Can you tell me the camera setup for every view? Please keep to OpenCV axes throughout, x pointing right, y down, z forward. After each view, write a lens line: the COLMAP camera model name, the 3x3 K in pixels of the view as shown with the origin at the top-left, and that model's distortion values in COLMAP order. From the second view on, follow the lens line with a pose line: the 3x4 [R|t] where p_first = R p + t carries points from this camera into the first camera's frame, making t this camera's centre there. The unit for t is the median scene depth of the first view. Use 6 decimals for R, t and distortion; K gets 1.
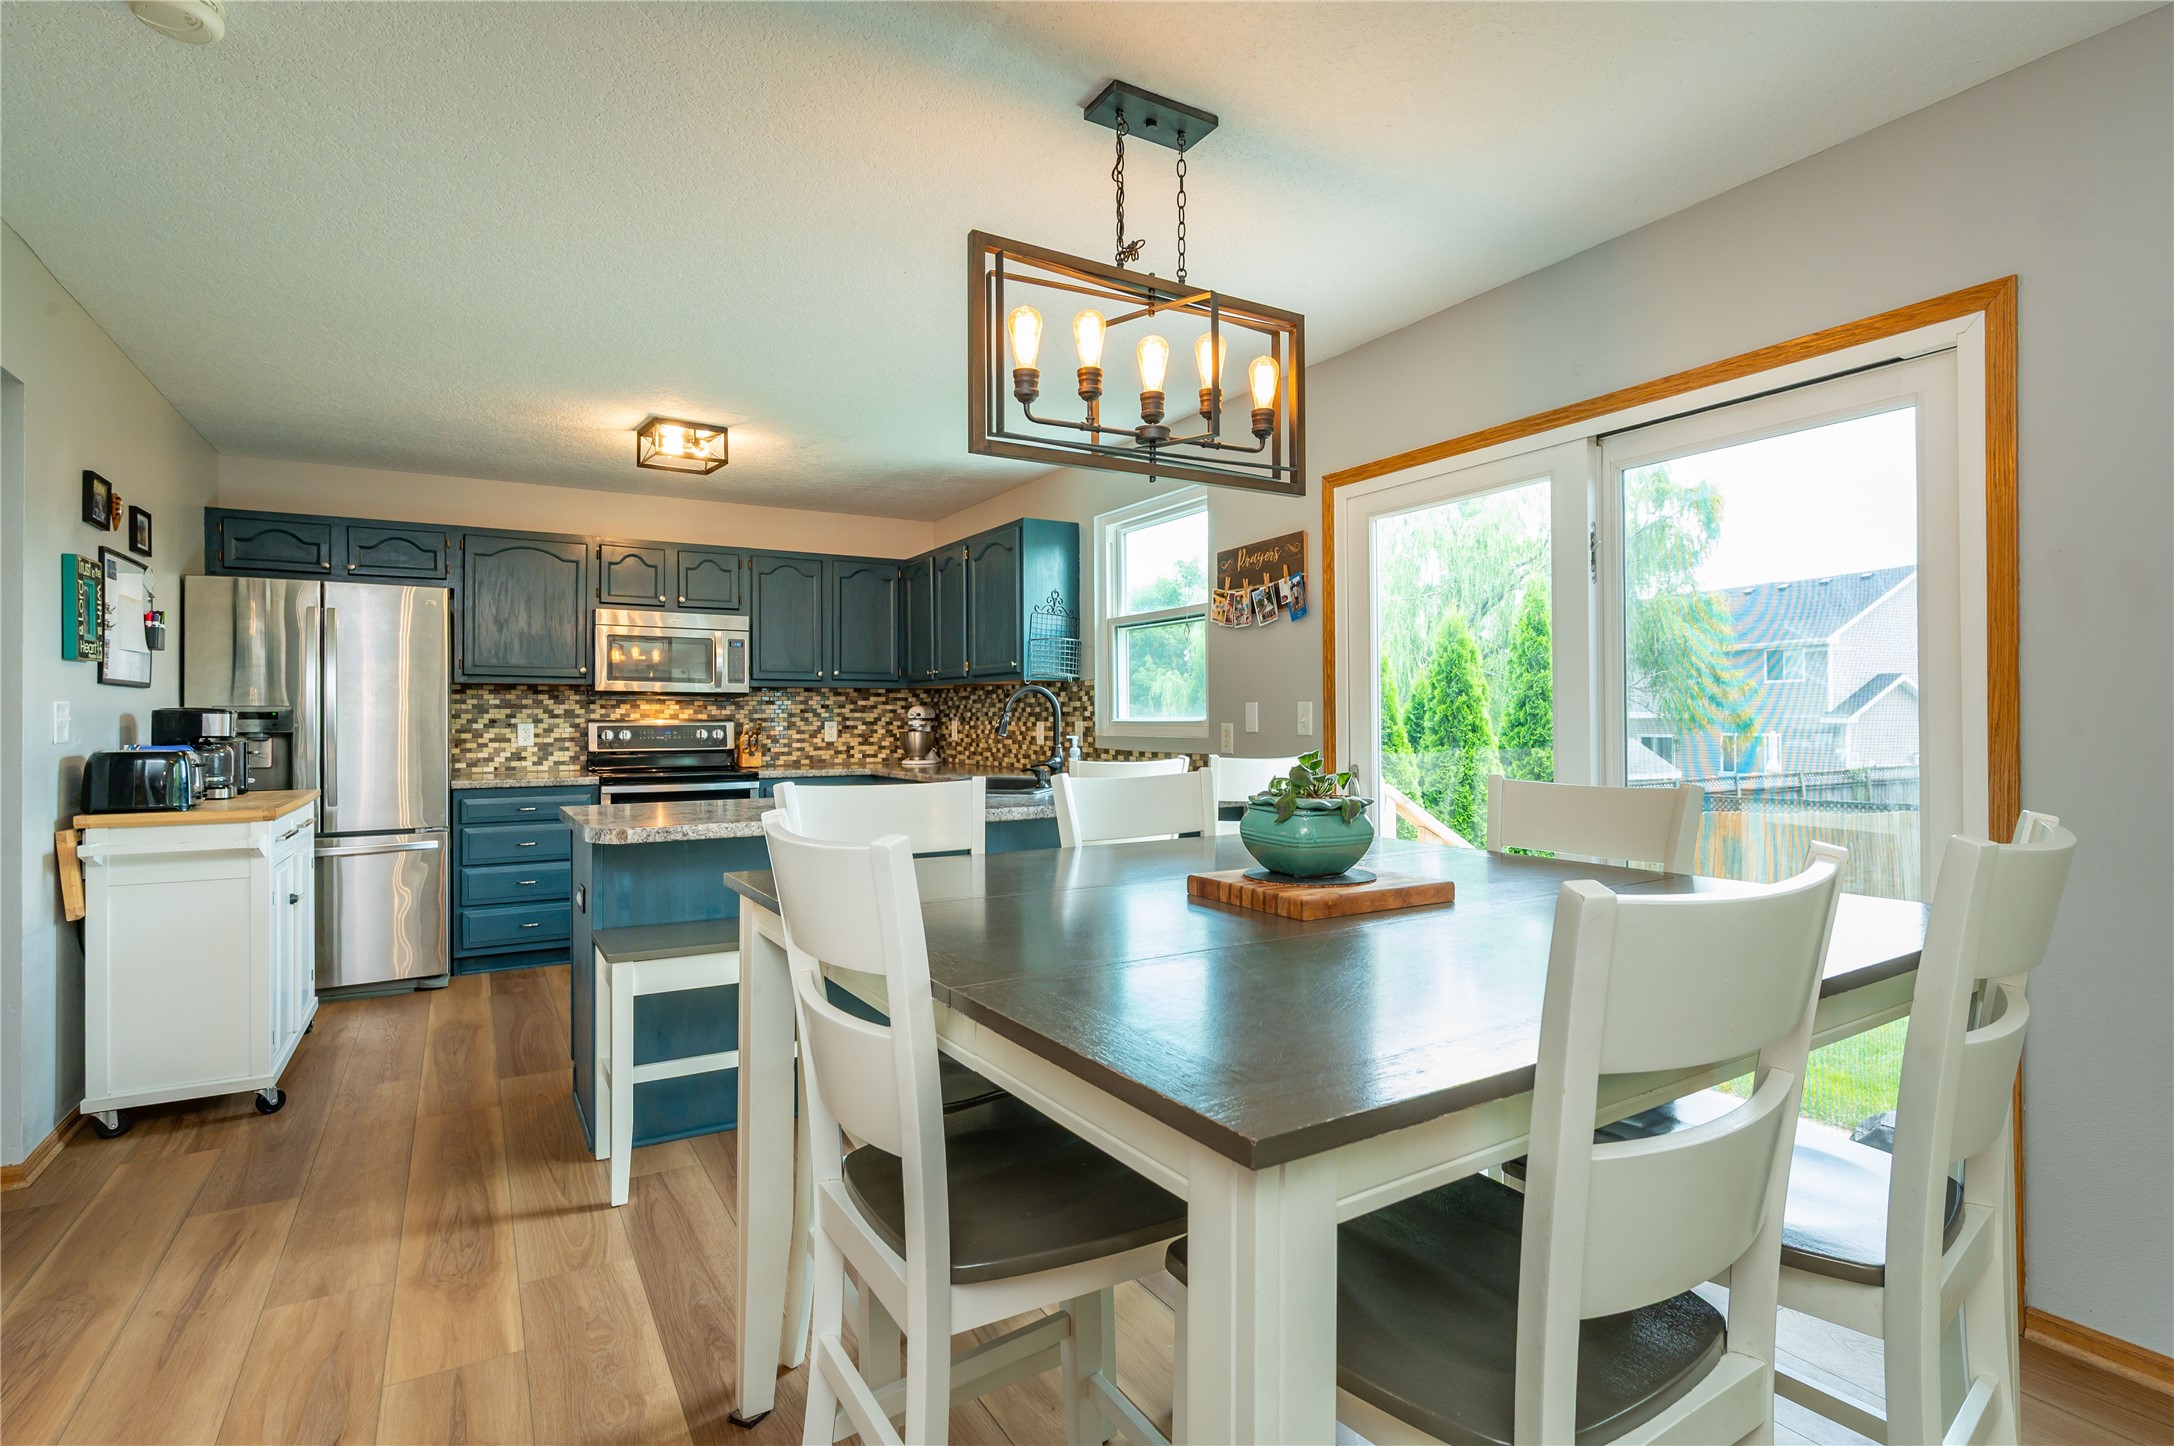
lens RADIAL K [[1045.6, 0, 1082.3], [0, 1045.6, 714.0], [0, 0, 1]] dist [-0.000101, -0.000650]
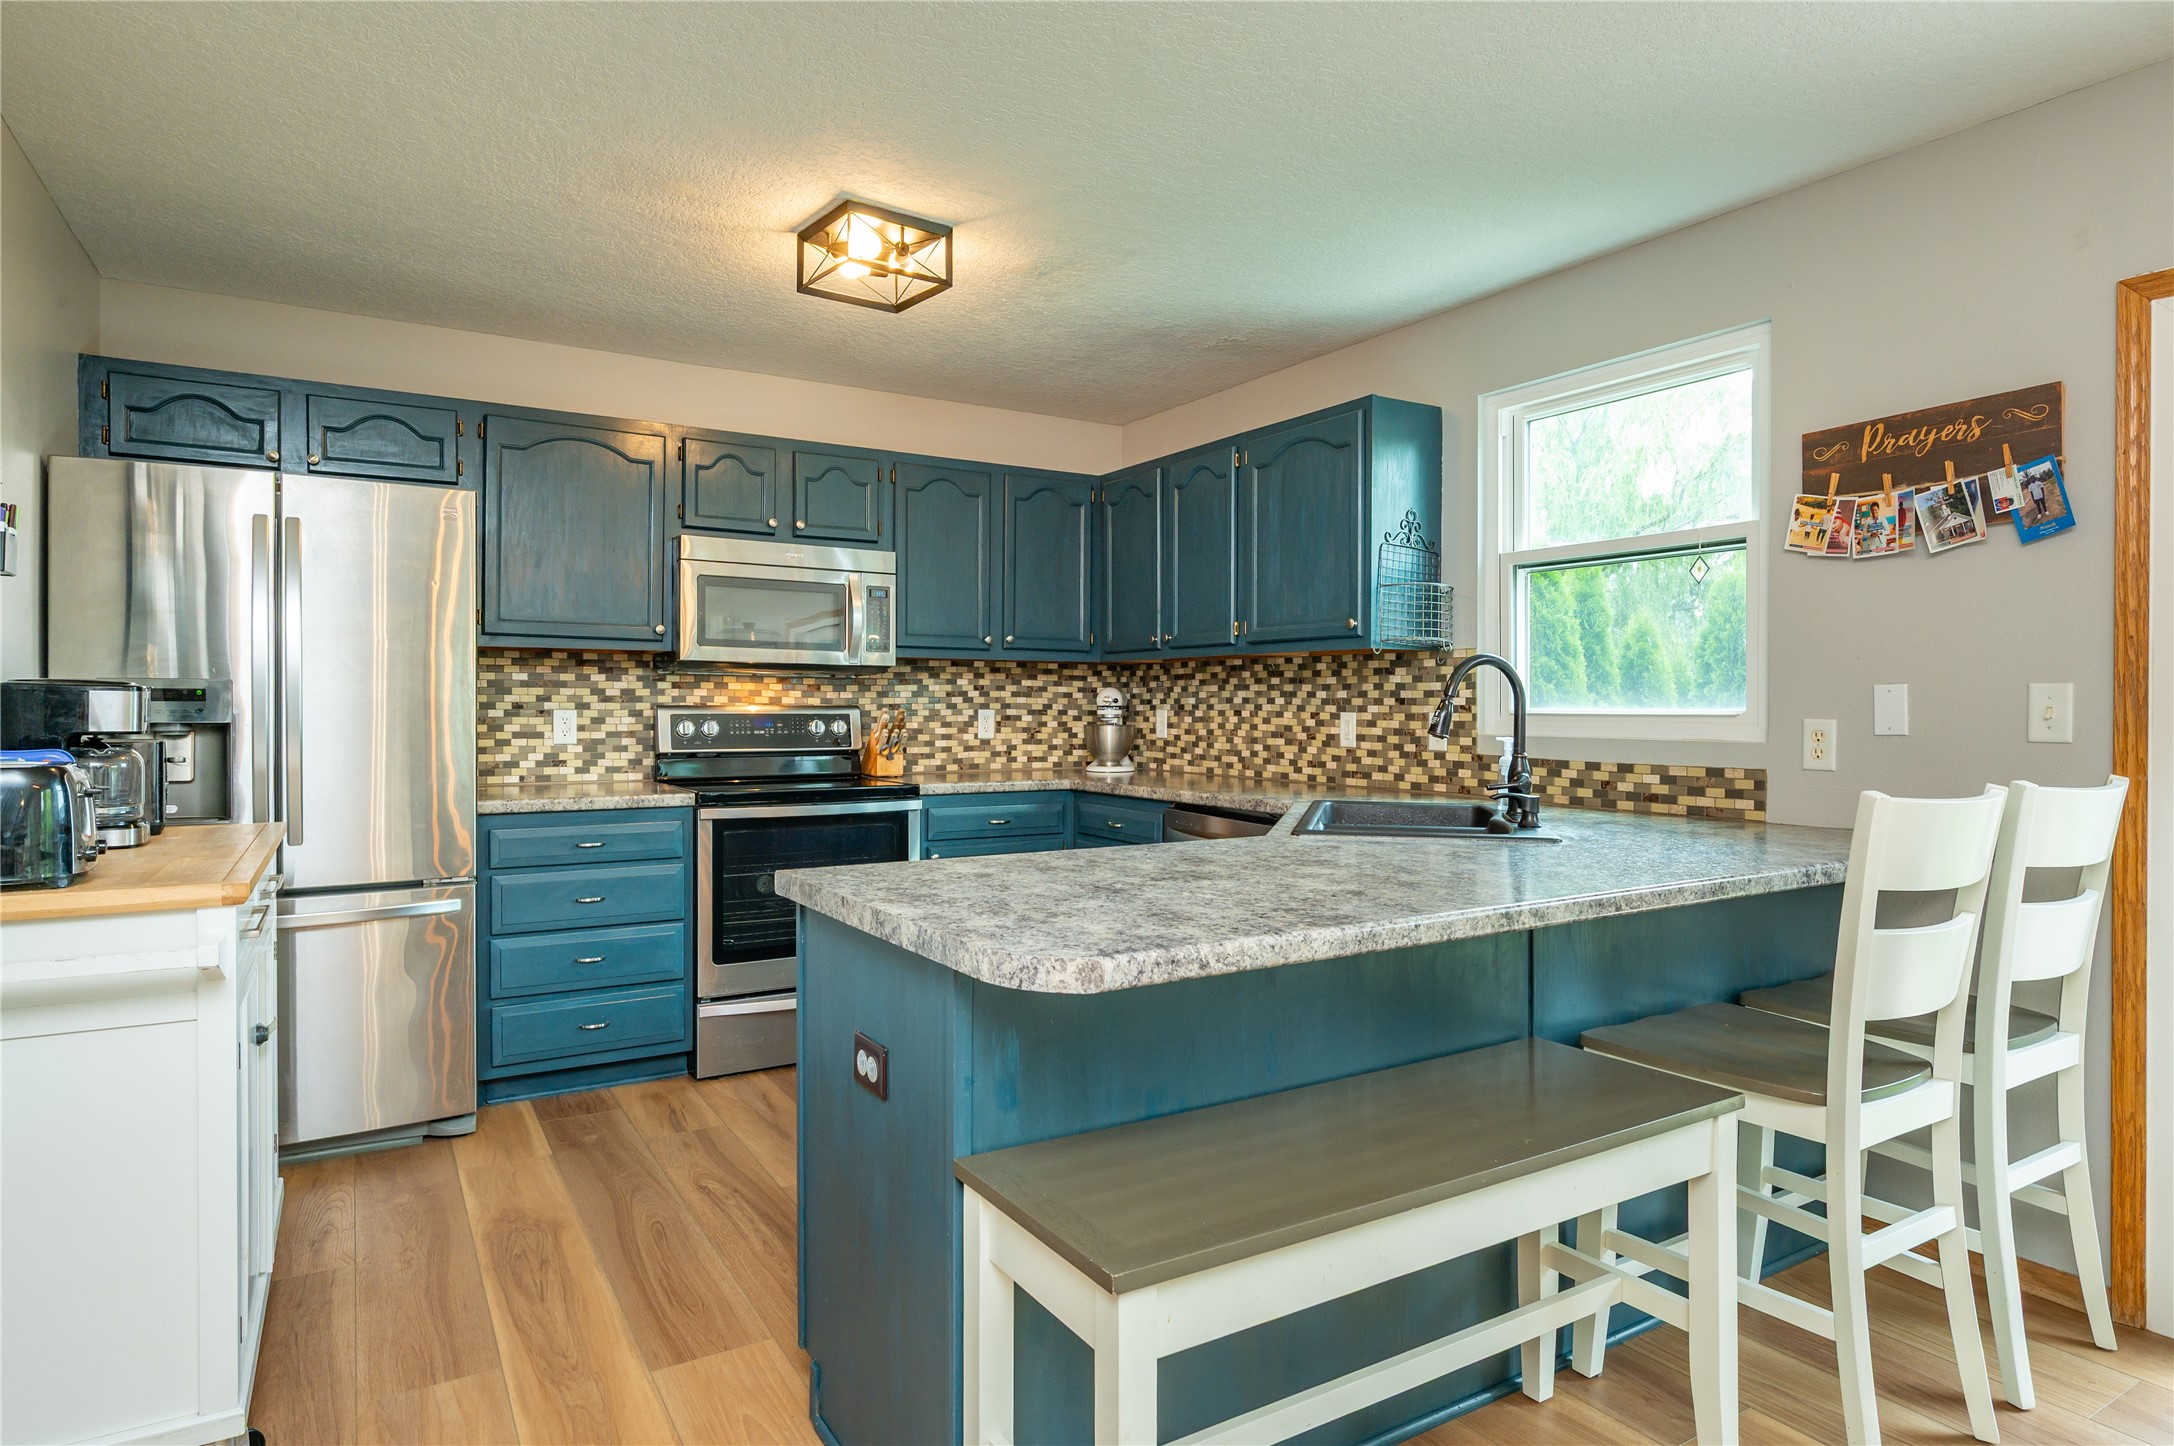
lens RADIAL K [[1192.7, 0, 1088.7], [0, 1192.7, 712.9], [0, 0, 1]] dist [-0.004119, 0.001764]
pose [[0.999782, 0.006986, 0.019667, -0.235722], [-0.007184, 0.999924, 0.009991, 0.001266], [-0.019596, -0.010130, 0.999757, 0.262488]]
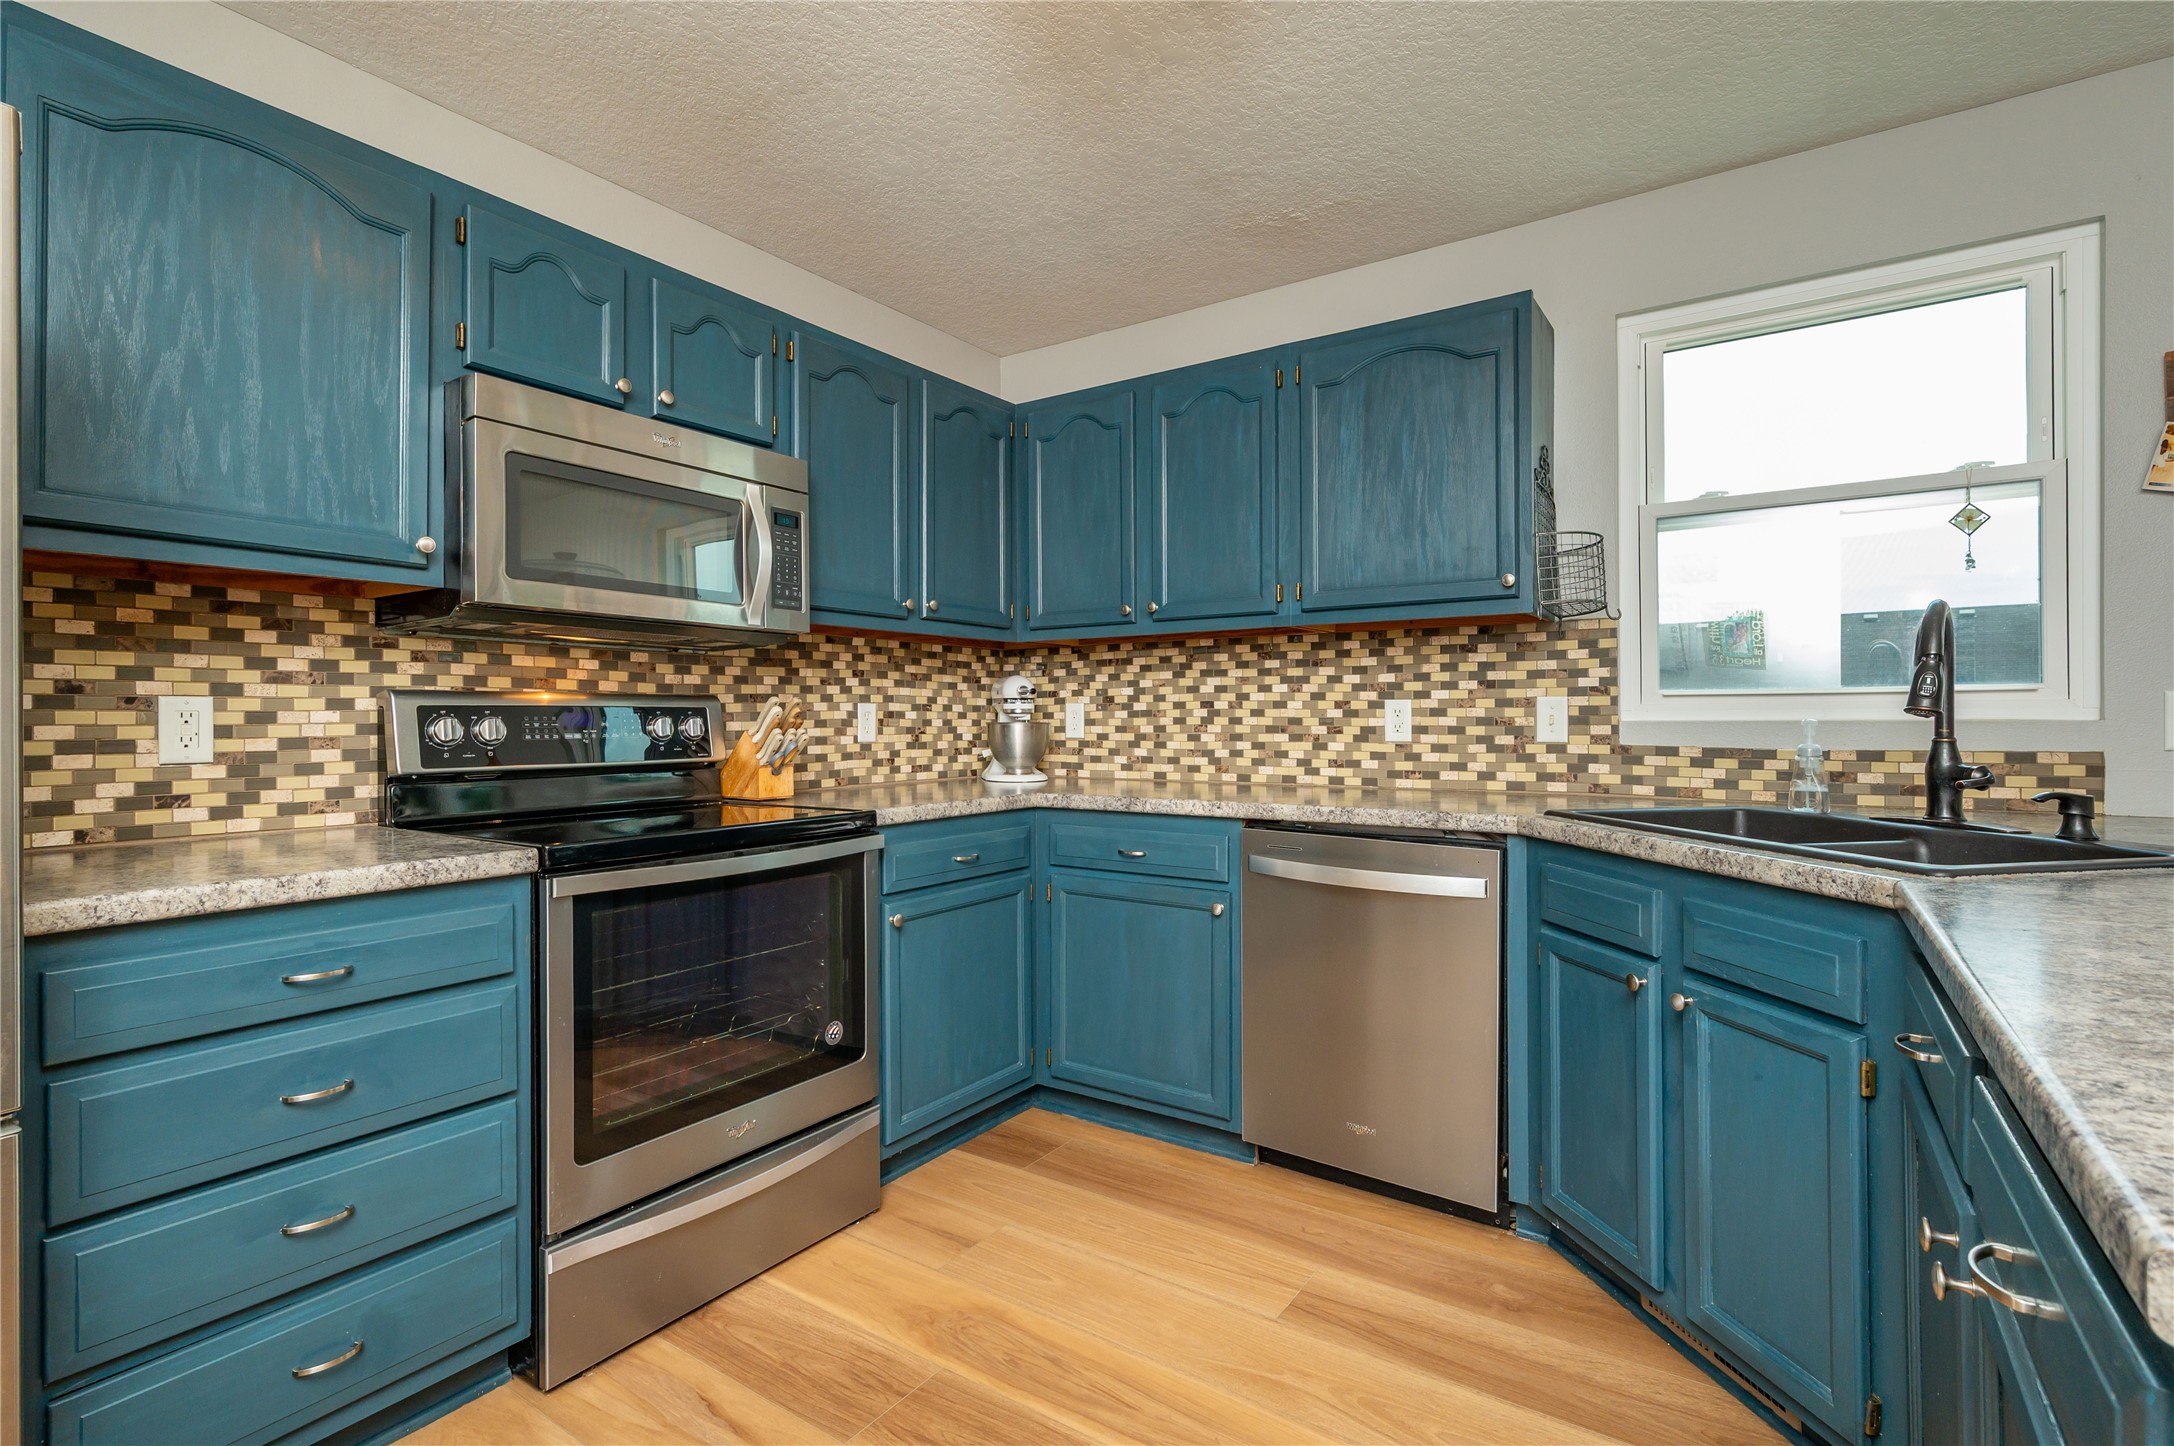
lens RADIAL K [[1009.1, 0, 1087.0], [0, 1009.1, 716.5], [0, 0, 1]] dist [-0.004934, 0.000511]
pose [[0.905096, -0.000685, 0.425206, -0.442305], [0.000524, 1.000000, 0.000496, 0.016942], [-0.425206, -0.000226, 0.905096, 0.632397]]
